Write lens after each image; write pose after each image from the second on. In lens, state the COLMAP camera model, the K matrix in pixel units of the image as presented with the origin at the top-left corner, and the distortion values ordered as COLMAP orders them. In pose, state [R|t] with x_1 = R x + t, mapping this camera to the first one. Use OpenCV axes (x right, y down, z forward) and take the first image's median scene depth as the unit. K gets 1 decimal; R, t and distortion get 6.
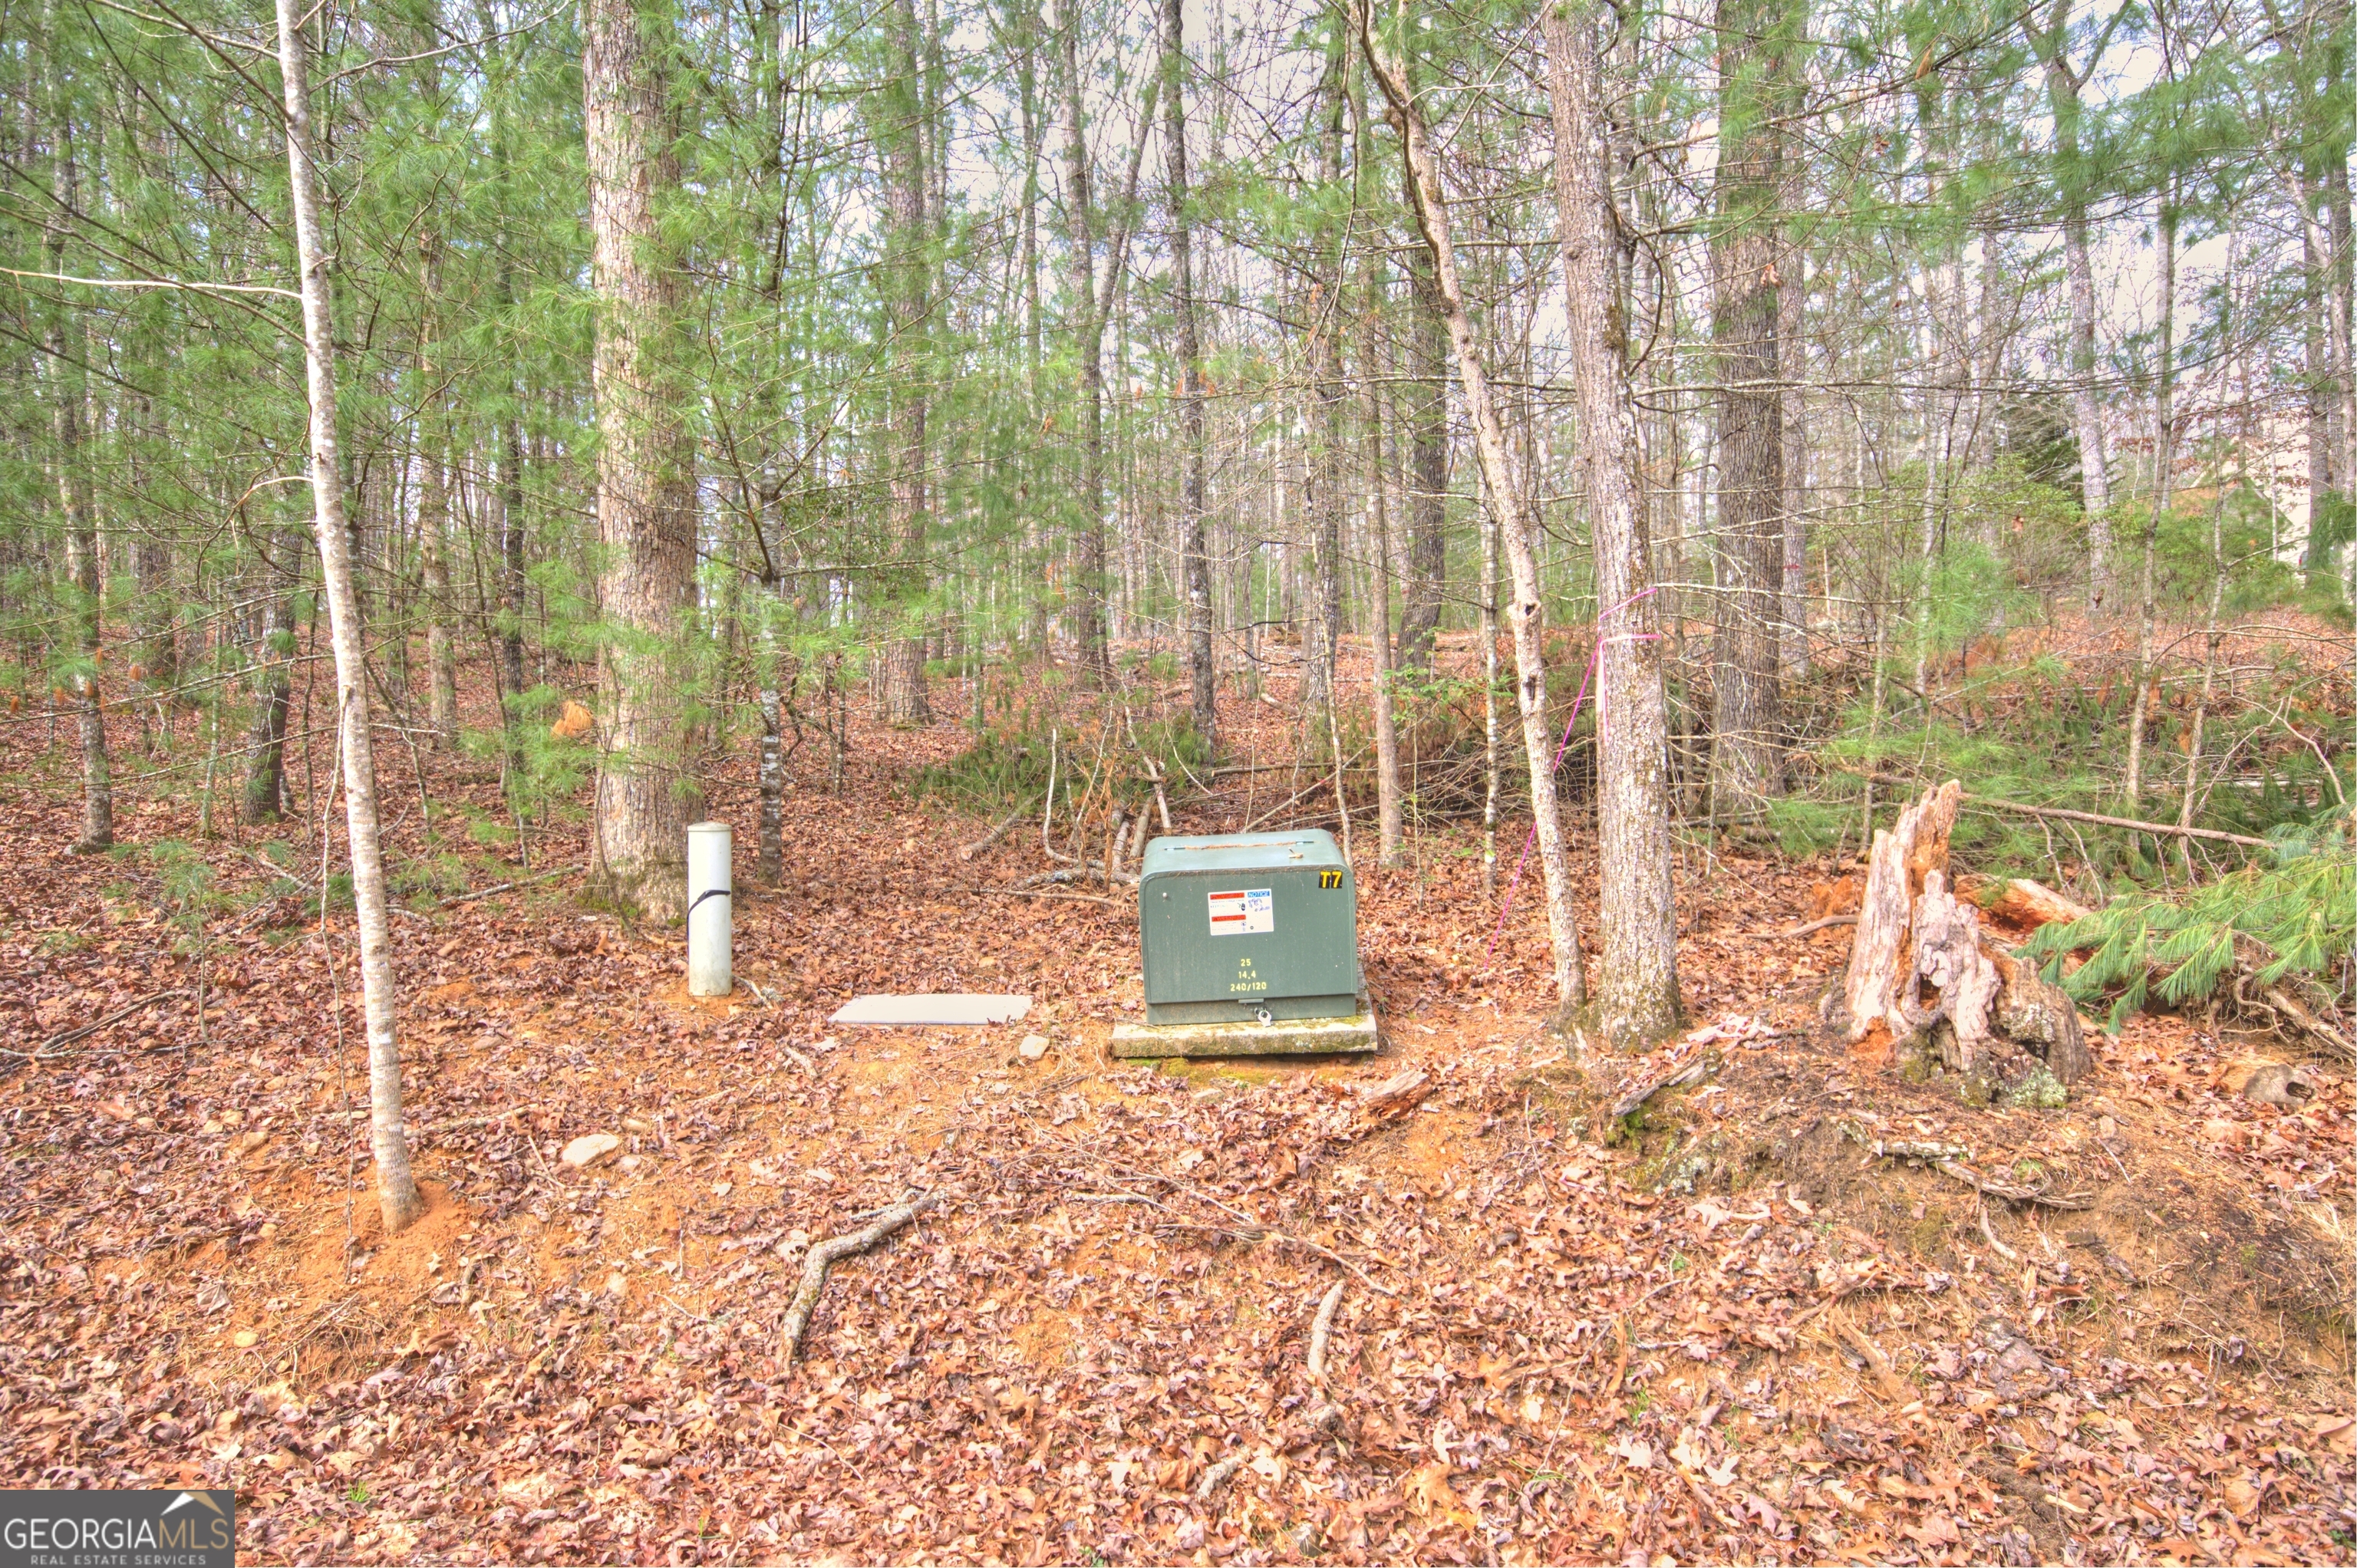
lens RADIAL K [[1366.8, 0, 1183.4], [0, 1366.8, 798.1], [0, 0, 1]] dist [0.026480, -0.001638]
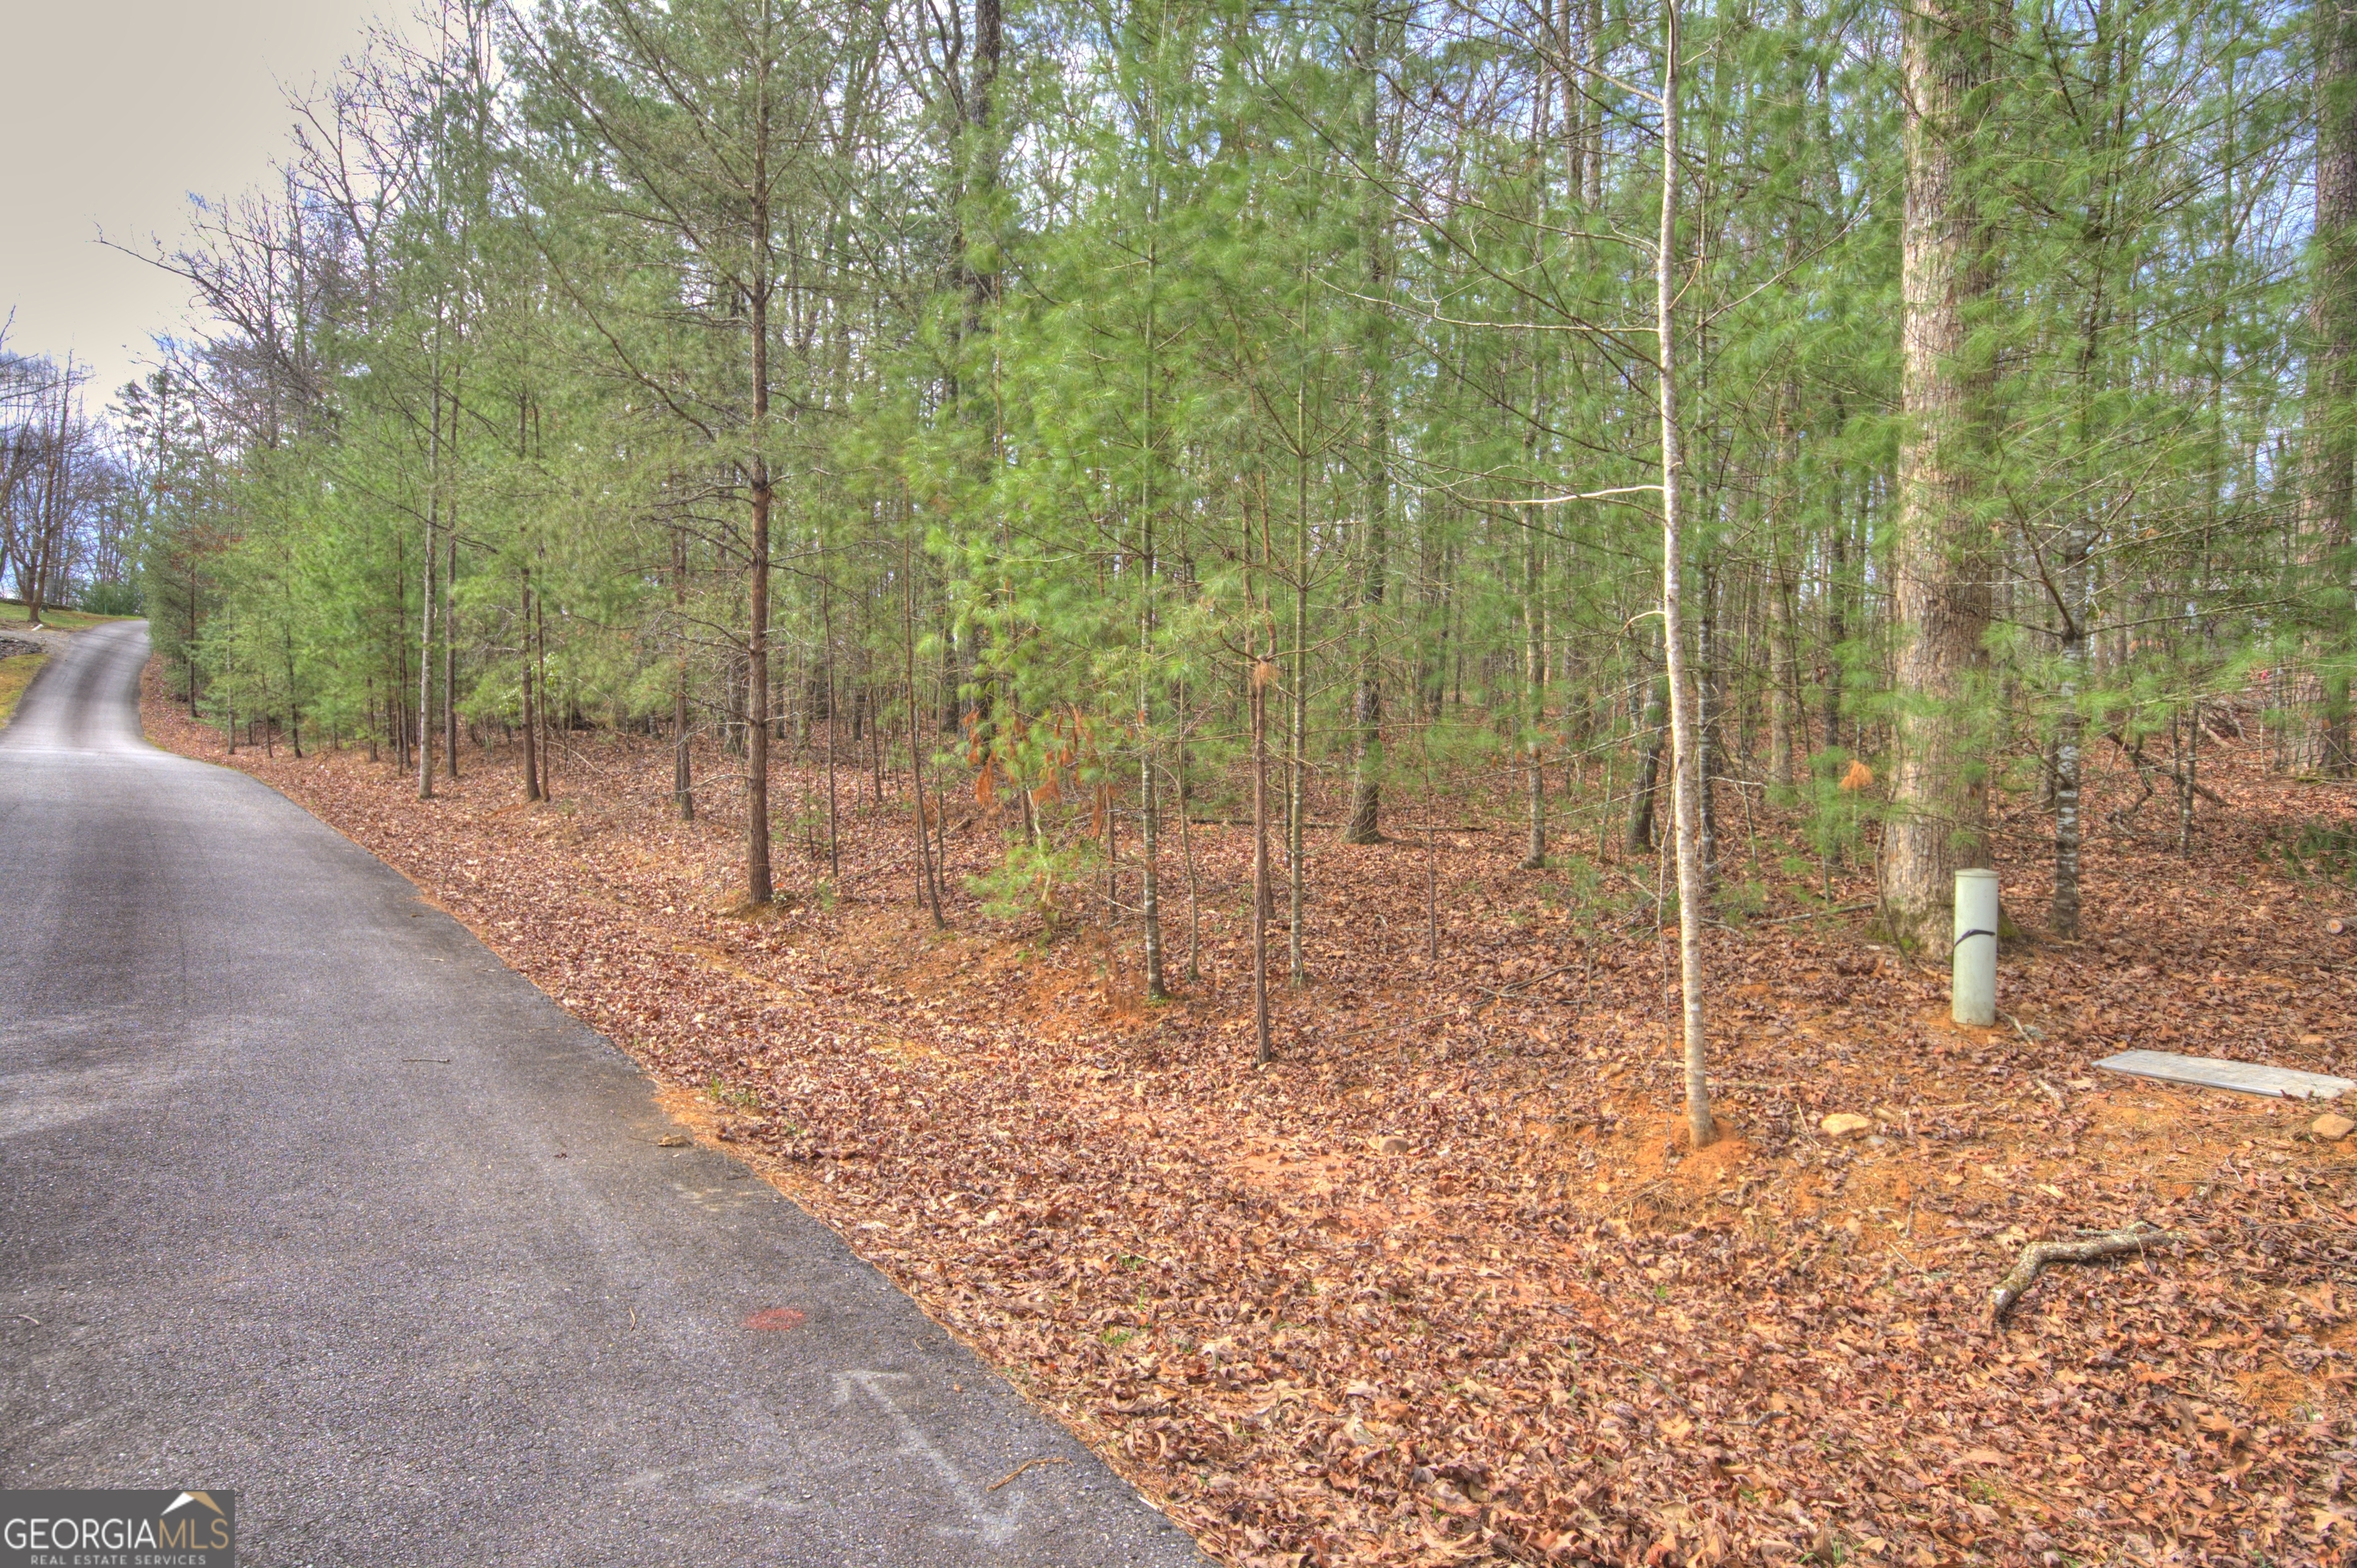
lens RADIAL K [[1366.8, 0, 1180.4], [0, 1366.8, 797.8], [0, 0, 1]] dist [0.026480, -0.001638]
pose [[0.605942, 0.013337, -0.795397, 0.187390], [-0.041095, 0.999049, -0.014555, 0.003866], [0.794447, 0.041506, 0.605914, -0.237315]]
